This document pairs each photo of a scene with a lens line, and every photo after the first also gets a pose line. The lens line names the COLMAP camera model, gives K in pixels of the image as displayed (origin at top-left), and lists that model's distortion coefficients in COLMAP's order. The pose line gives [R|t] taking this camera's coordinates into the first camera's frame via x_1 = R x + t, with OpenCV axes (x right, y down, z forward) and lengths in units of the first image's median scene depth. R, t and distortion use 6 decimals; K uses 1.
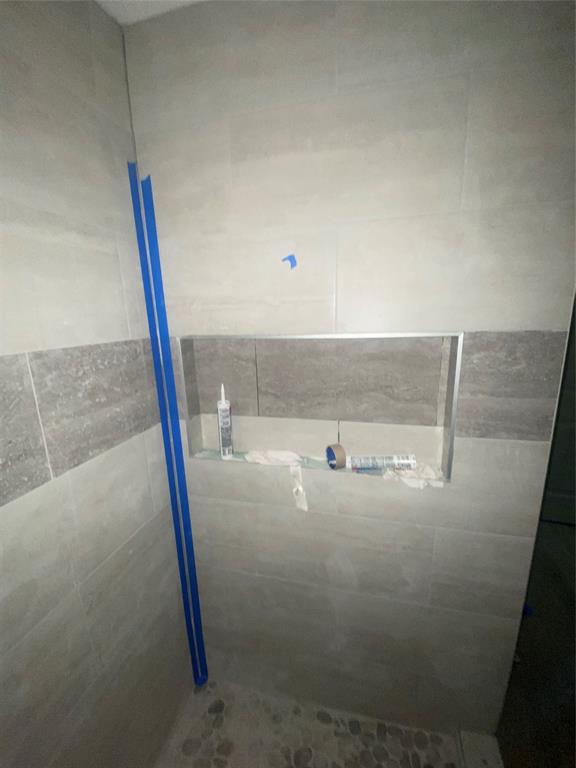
lens RADIAL K [[307.3, 0, 288.0], [0, 307.3, 384.0], [0, 0, 1]] dist [-0.002414, -0.013846]
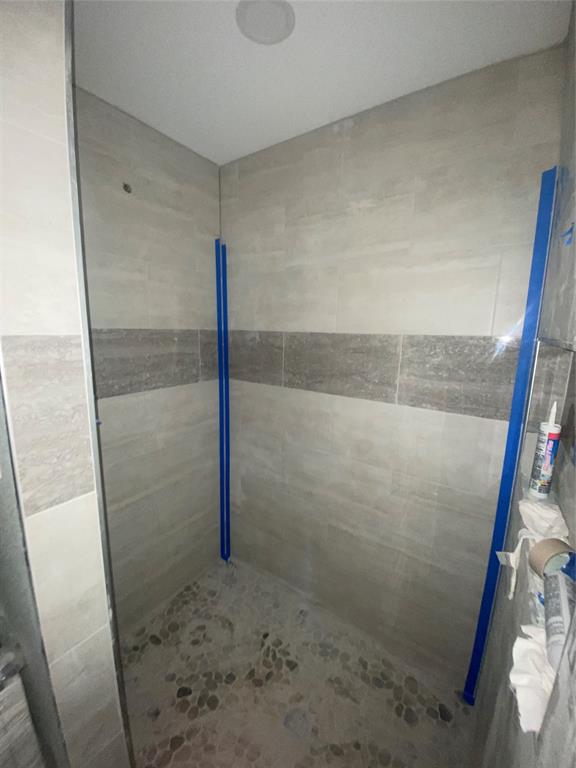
lens RADIAL K [[307.3, 0, 288.0], [0, 307.3, 384.0], [0, 0, 1]] dist [-0.002414, -0.013846]
pose [[-0.369909, 0.196831, -0.907979, 0.946411], [-0.200944, 0.937218, 0.285033, -0.166802], [0.907077, 0.287889, -0.307133, 0.785750]]
